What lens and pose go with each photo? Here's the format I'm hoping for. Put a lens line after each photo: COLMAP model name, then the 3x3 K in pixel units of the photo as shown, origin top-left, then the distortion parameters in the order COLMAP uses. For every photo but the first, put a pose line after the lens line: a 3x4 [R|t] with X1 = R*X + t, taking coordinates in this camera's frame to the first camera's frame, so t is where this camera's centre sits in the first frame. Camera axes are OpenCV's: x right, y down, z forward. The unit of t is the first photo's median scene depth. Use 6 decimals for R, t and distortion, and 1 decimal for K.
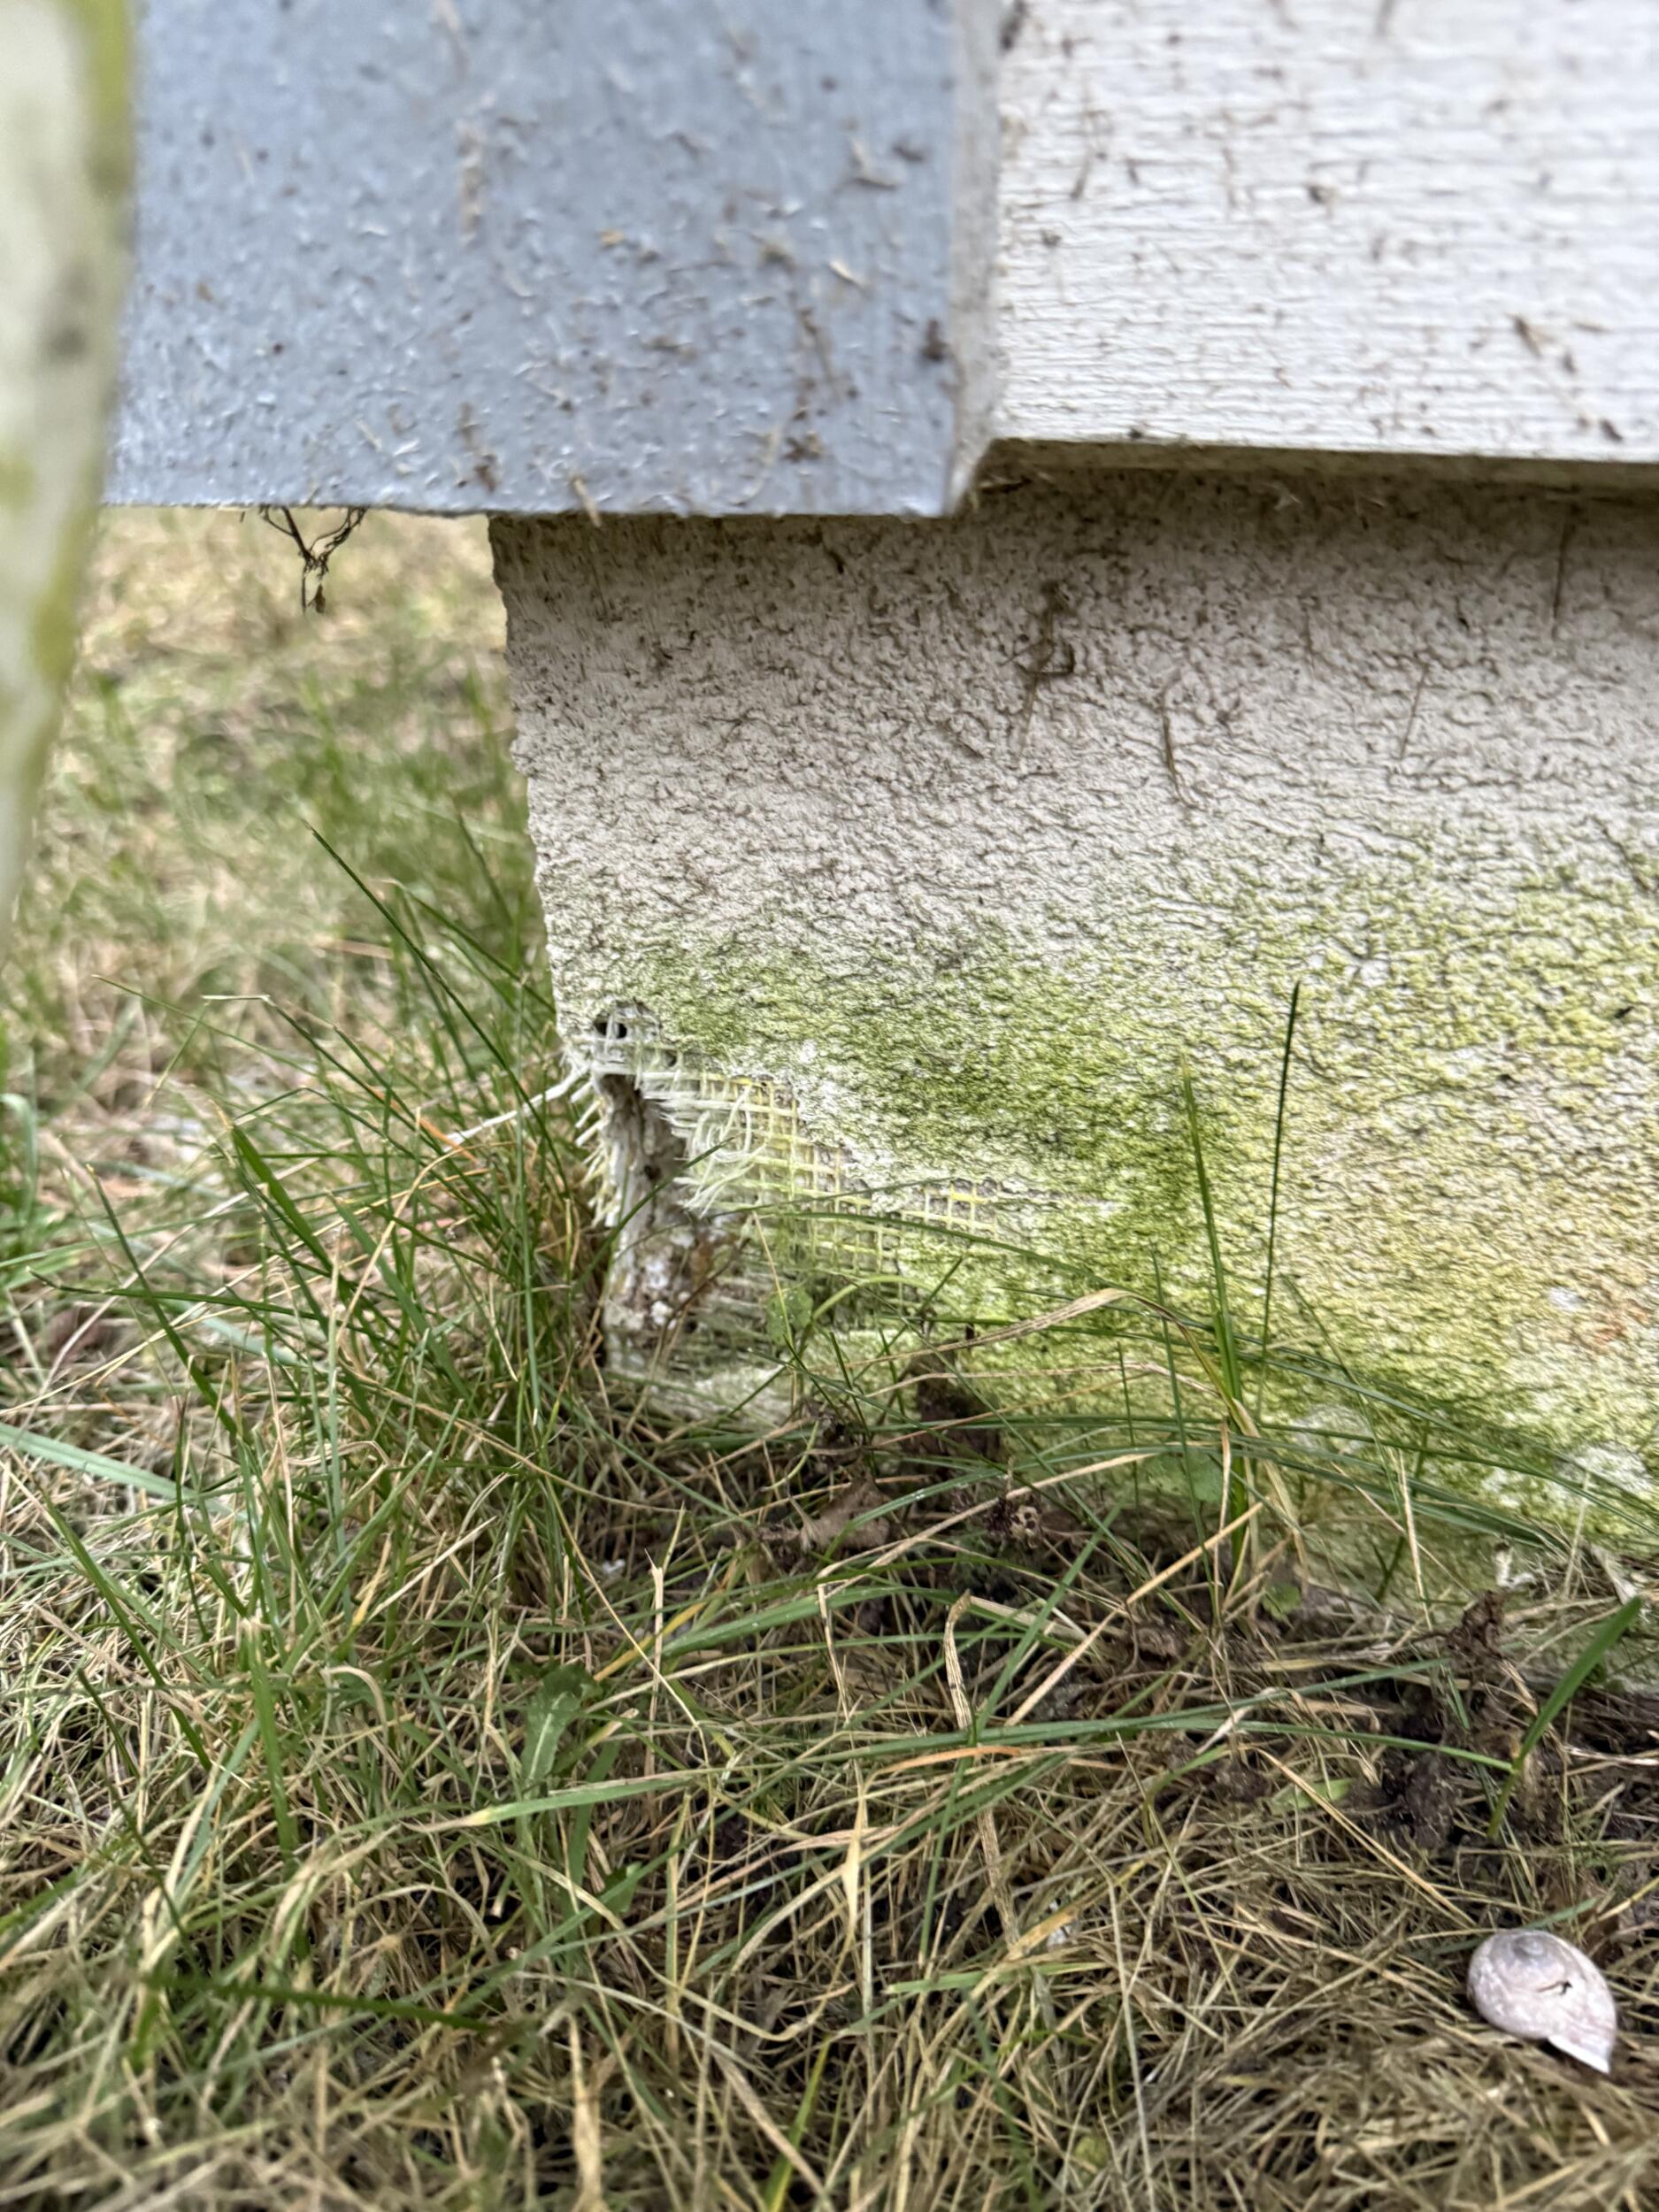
lens RADIAL K [[1578.5, 0, 830.3], [0, 1578.5, 1104.2], [0, 0, 1]] dist [0.001430, -0.000886]
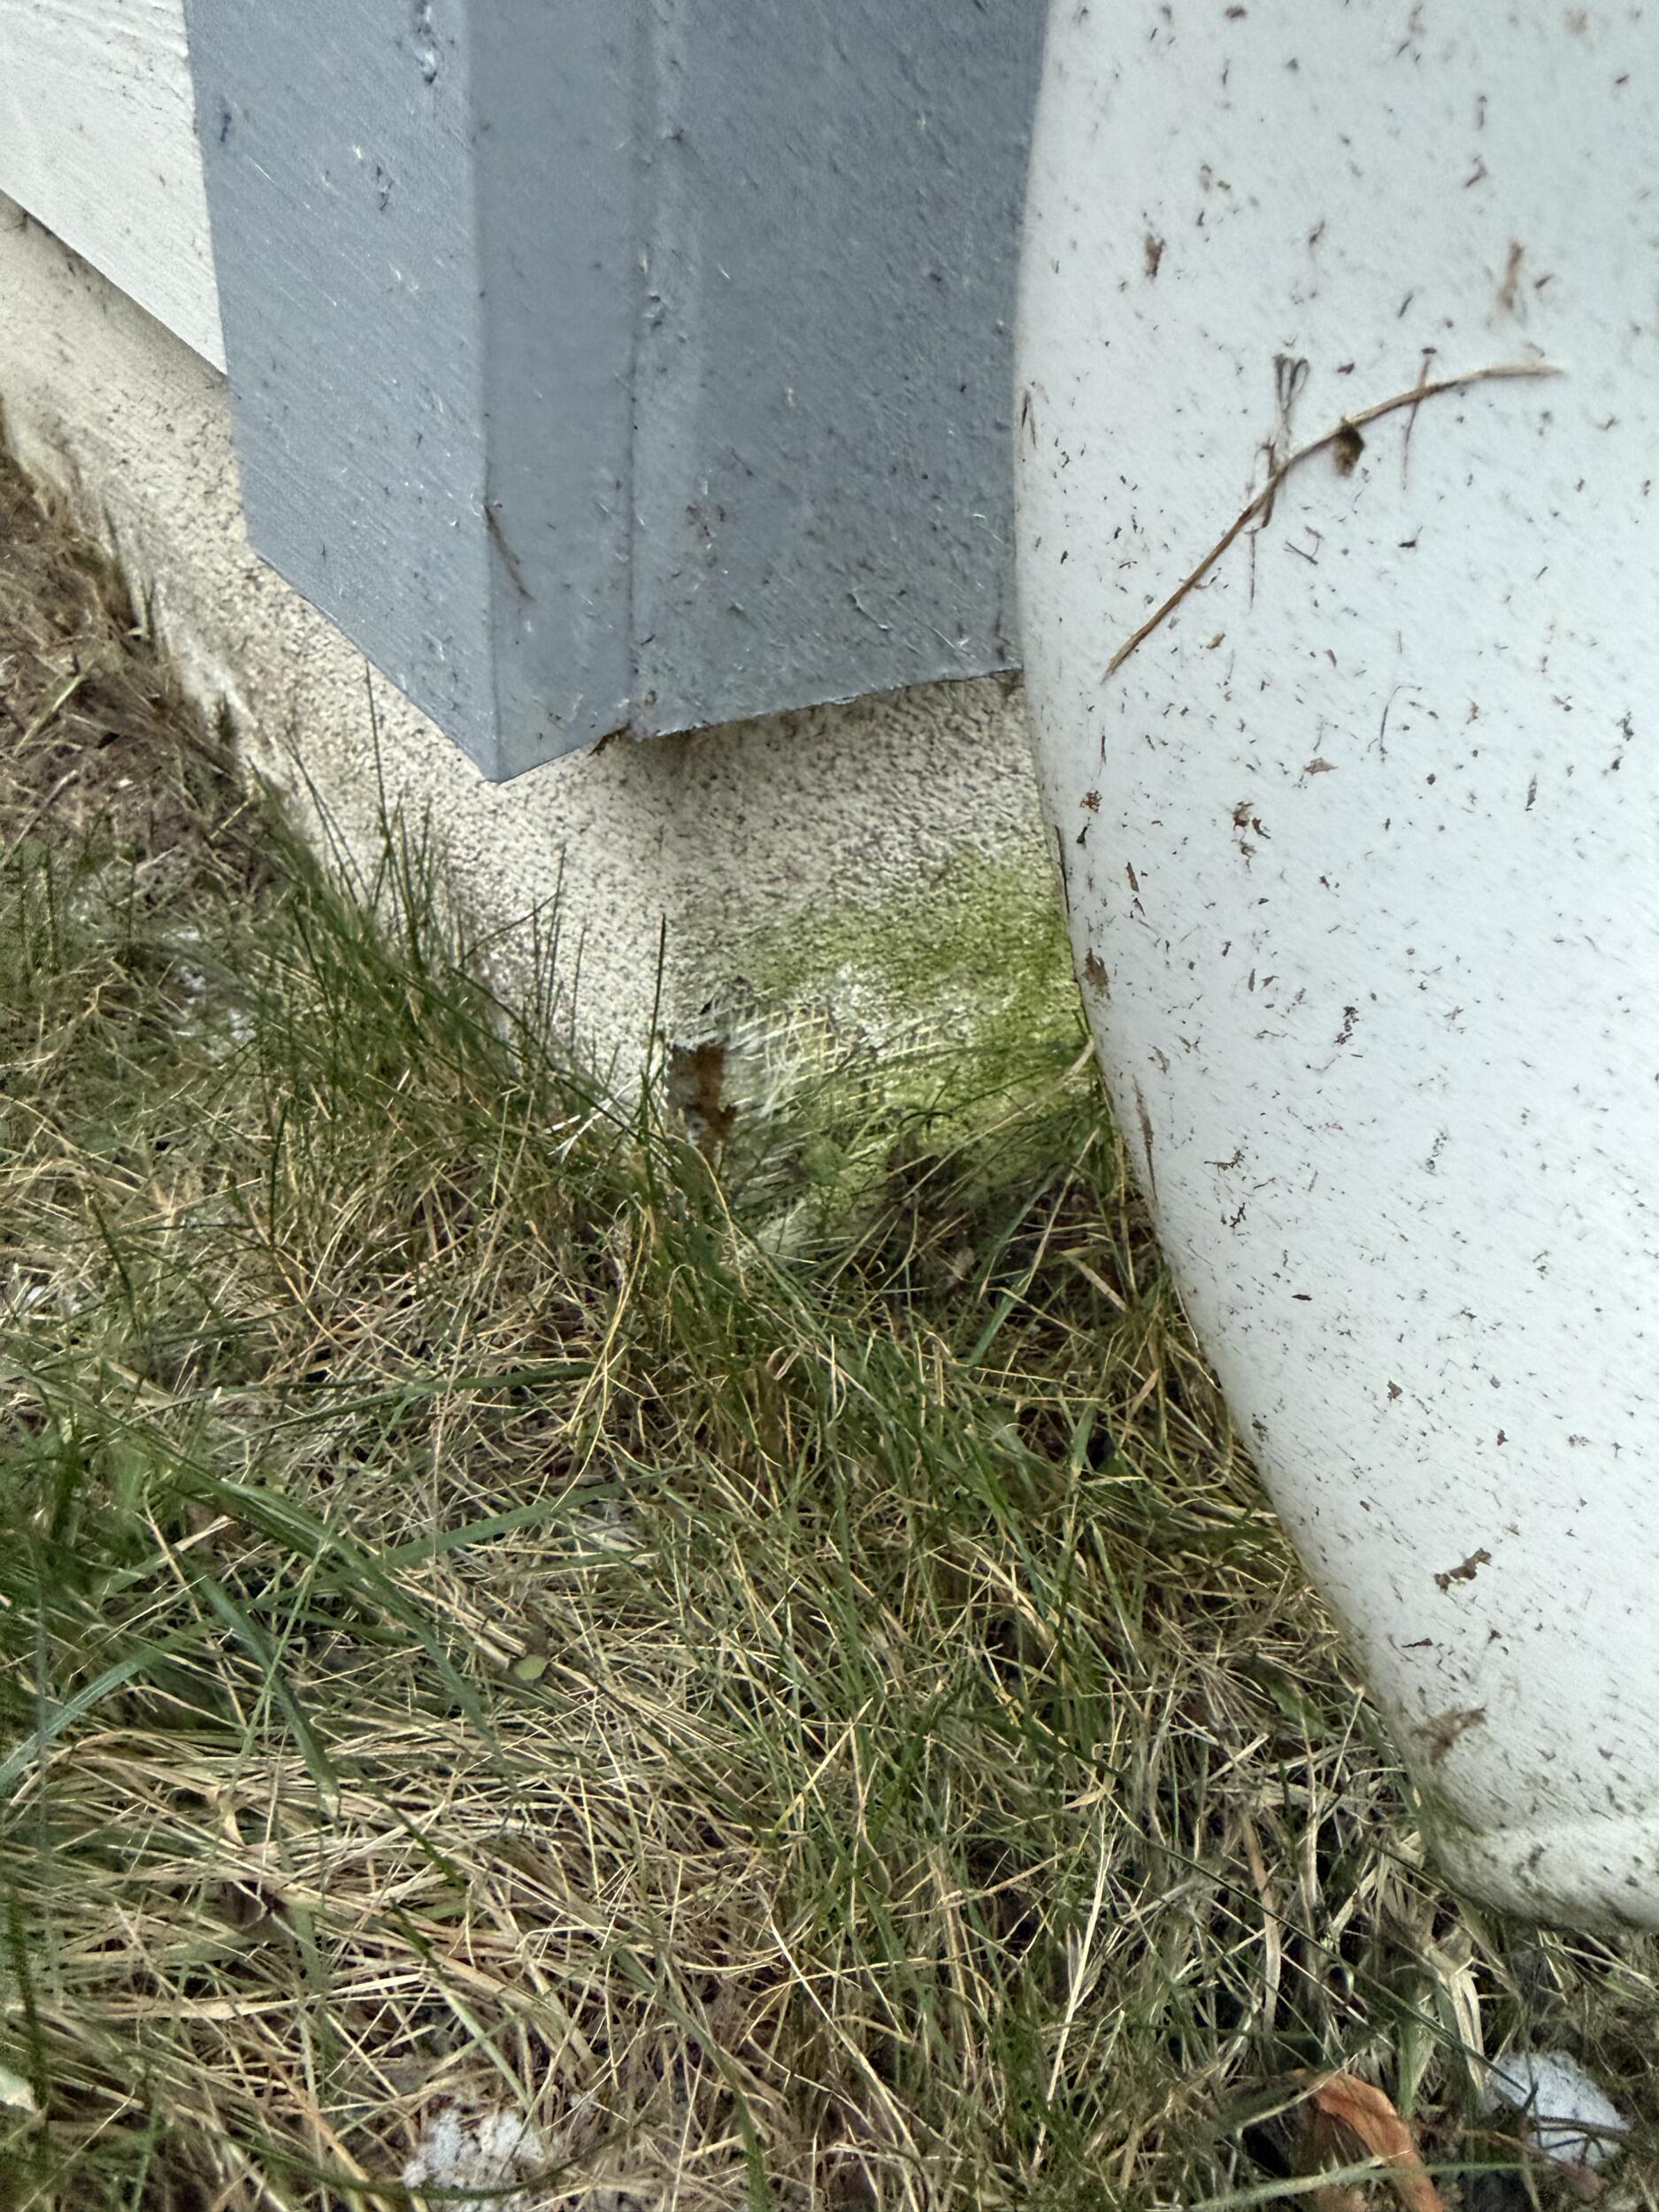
lens RADIAL K [[1578.5, 0, 826.1], [0, 1578.5, 1107.5], [0, 0, 1]] dist [0.001430, -0.000886]
pose [[0.668362, -0.377635, 0.640846, -1.089493], [0.335377, 0.921992, 0.193530, -0.220634], [-0.663938, 0.085577, 0.742875, -0.061522]]
